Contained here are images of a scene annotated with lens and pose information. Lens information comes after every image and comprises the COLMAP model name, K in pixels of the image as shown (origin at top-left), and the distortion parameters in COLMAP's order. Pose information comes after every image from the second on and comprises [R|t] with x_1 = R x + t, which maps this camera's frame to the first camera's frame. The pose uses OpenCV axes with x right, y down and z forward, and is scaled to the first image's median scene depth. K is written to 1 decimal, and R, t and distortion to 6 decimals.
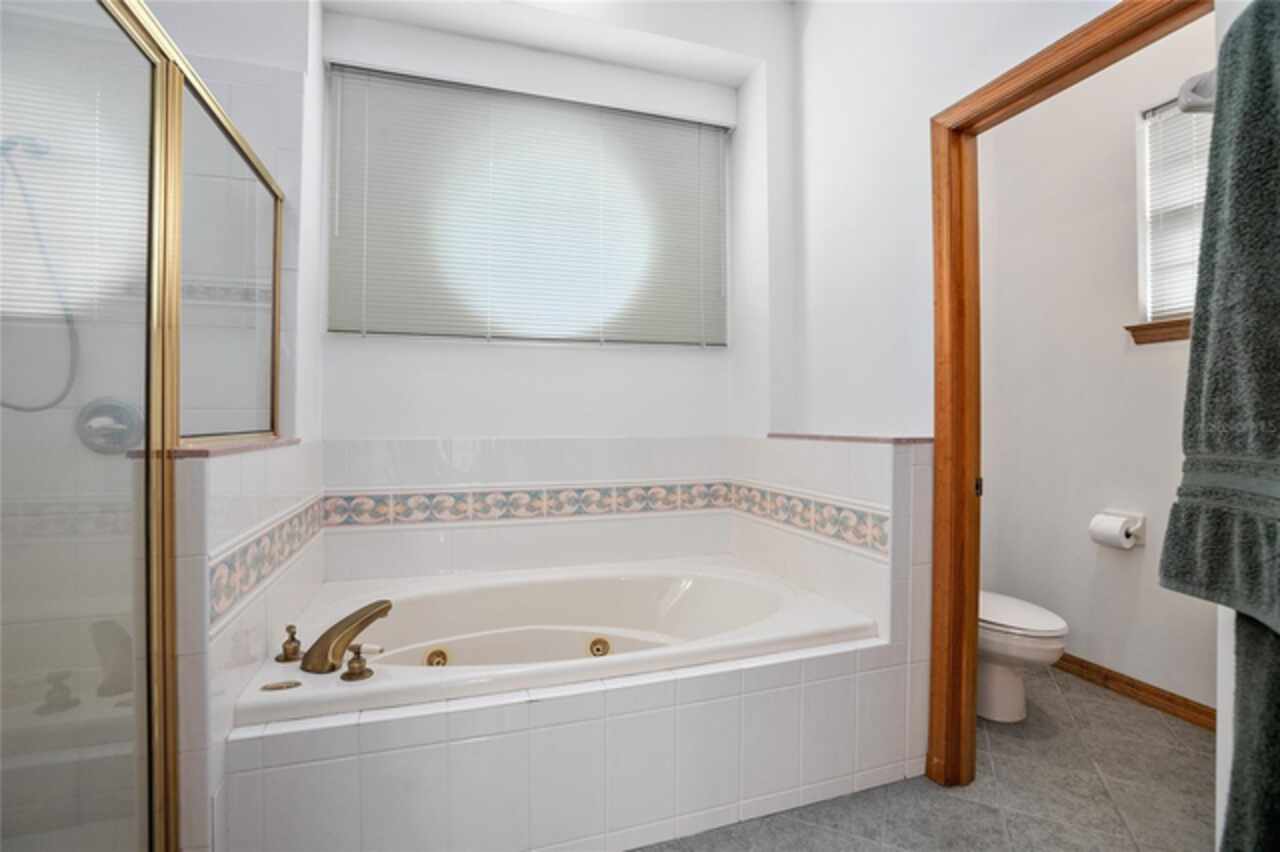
lens RADIAL K [[581.9, 0, 637.4], [0, 581.9, 418.6], [0, 0, 1]] dist [-0.062257, 0.019538]
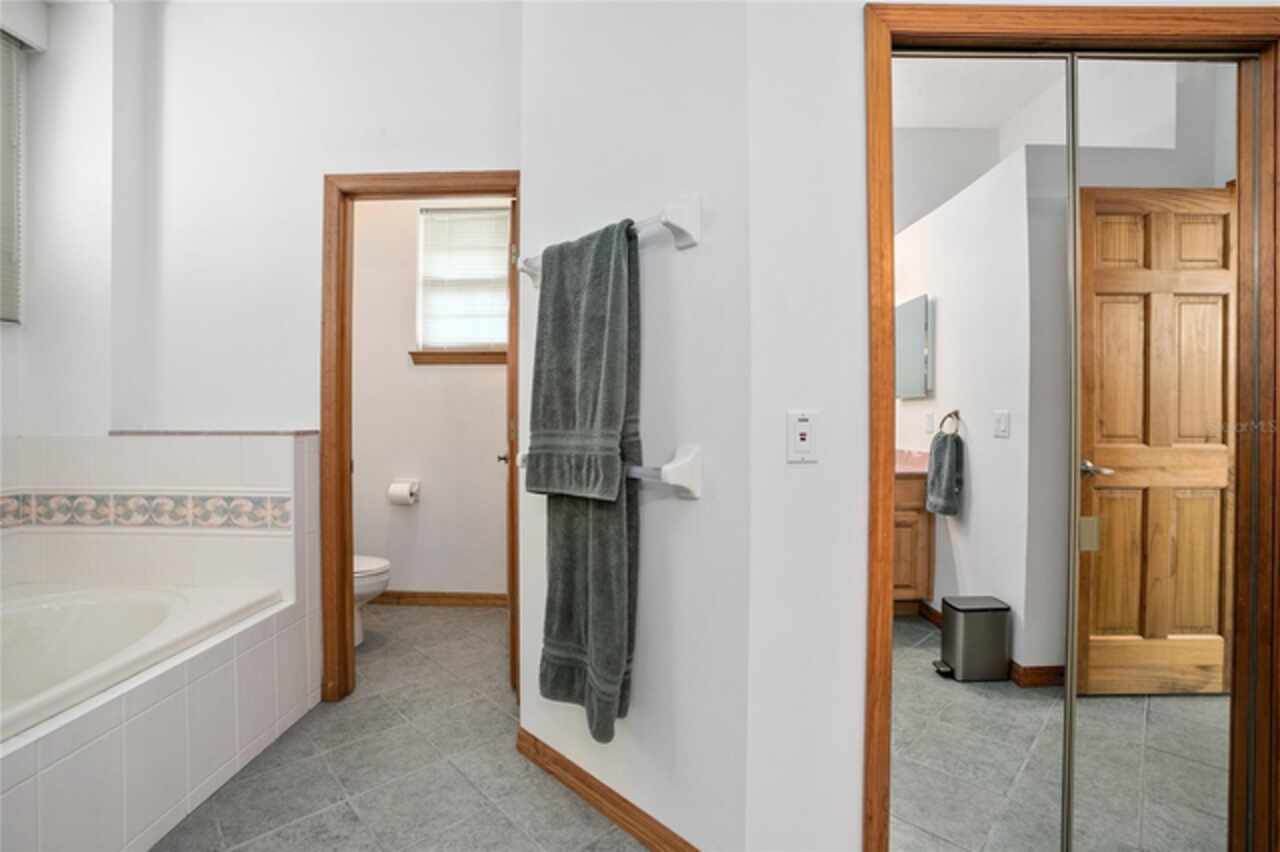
lens RADIAL K [[581.9, 0, 632.3], [0, 581.9, 420.3], [0, 0, 1]] dist [-0.062257, 0.019538]
pose [[0.339061, -0.006867, 0.940739, -0.432762], [-0.002865, 0.999961, 0.008332, -0.000609], [-0.940760, -0.005520, 0.339028, -0.068707]]
